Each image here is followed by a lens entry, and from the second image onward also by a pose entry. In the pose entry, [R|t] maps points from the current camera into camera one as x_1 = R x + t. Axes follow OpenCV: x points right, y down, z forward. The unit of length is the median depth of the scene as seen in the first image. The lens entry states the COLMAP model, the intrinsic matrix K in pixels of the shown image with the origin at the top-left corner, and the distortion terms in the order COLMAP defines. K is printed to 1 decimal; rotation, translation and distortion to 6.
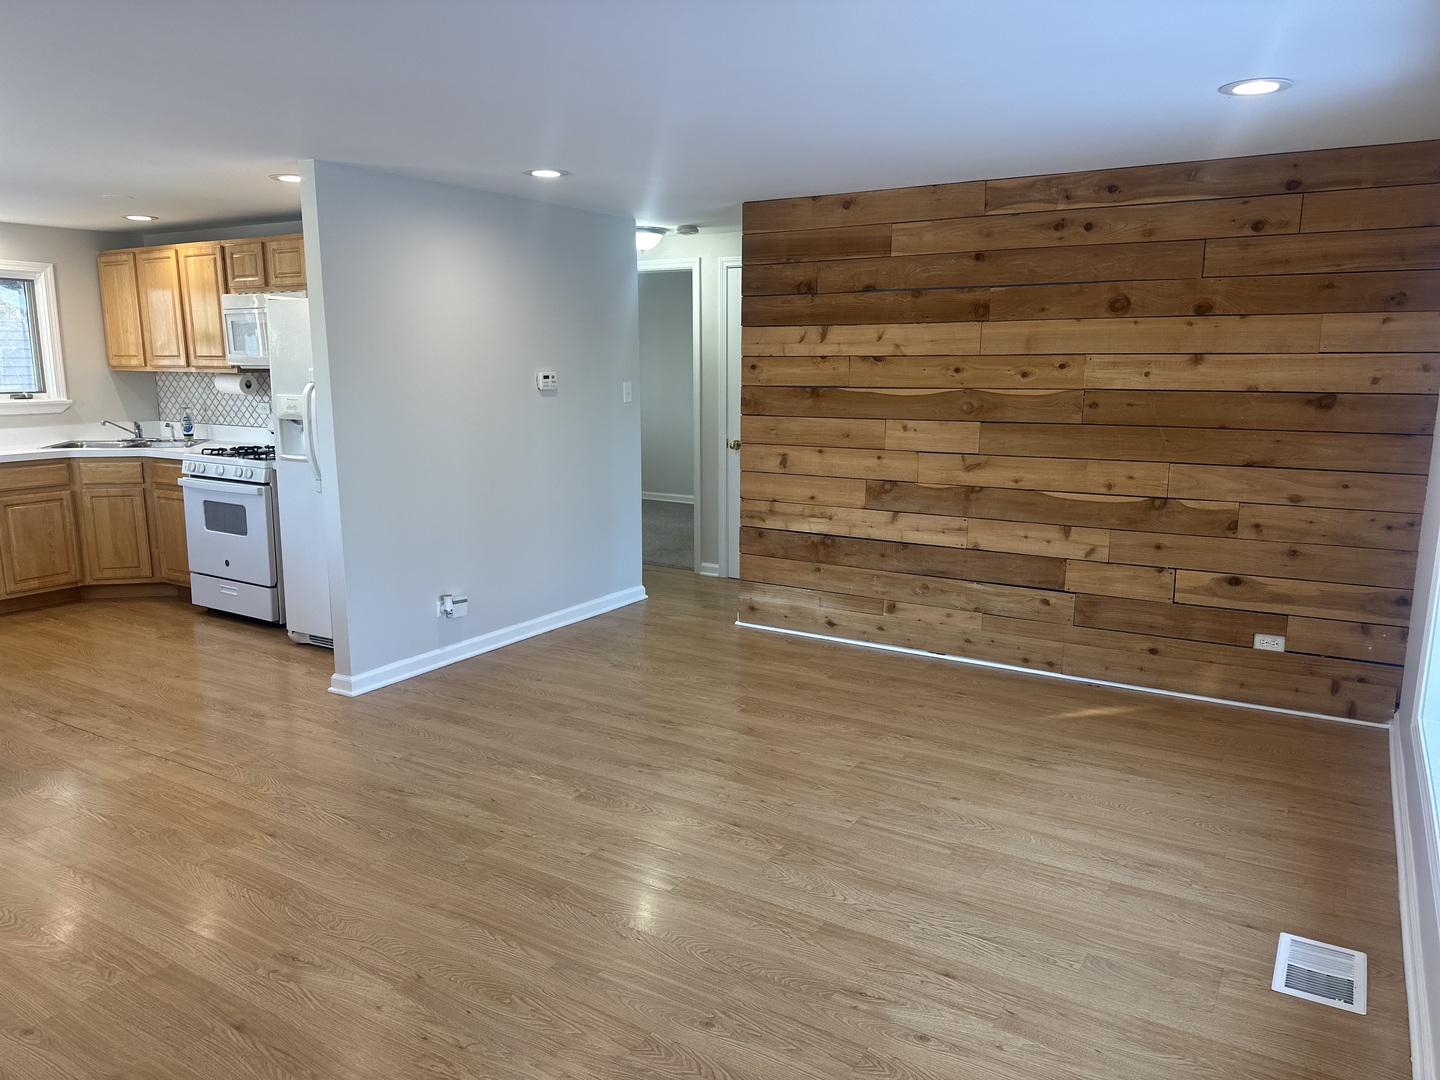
lens RADIAL K [[1001.5, 0, 721.9], [0, 1001.5, 559.2], [0, 0, 1]] dist [0.060778, -0.100037]
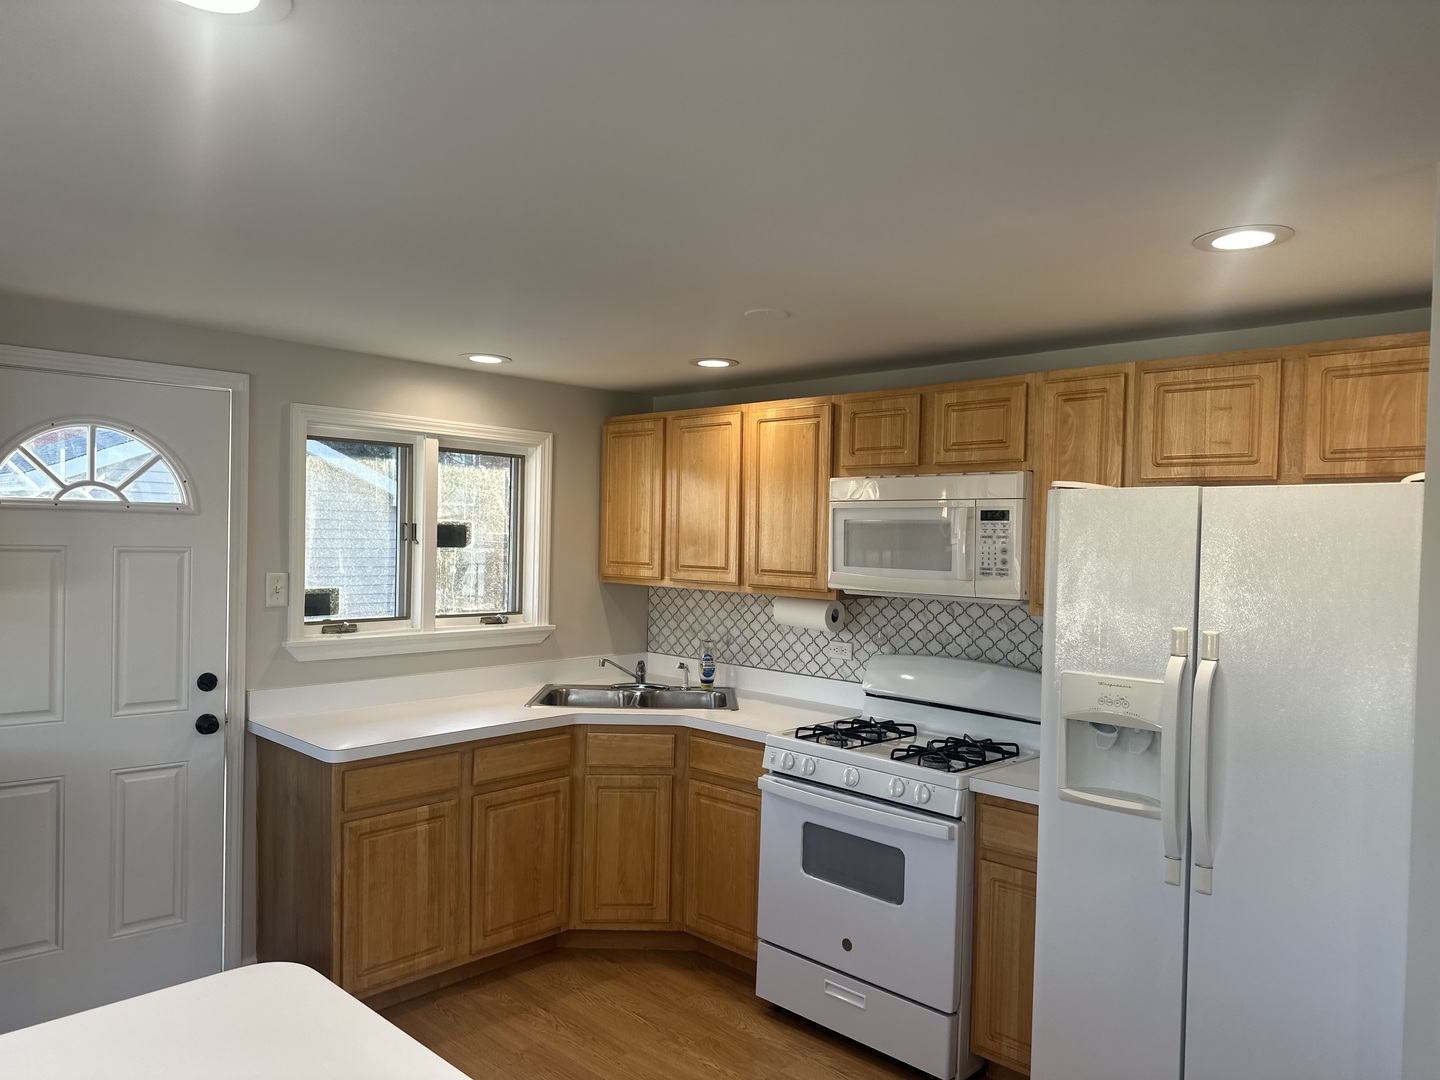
lens RADIAL K [[1025.0, 0, 720.0], [0, 1025.0, 540.0], [0, 0, 1]] dist [0.062036, -0.112340]
pose [[0.972363, 0.014919, -0.232998, -0.392865], [-0.059549, 0.980797, -0.185716, -0.096330], [0.225754, 0.194458, 0.954579, 0.363764]]
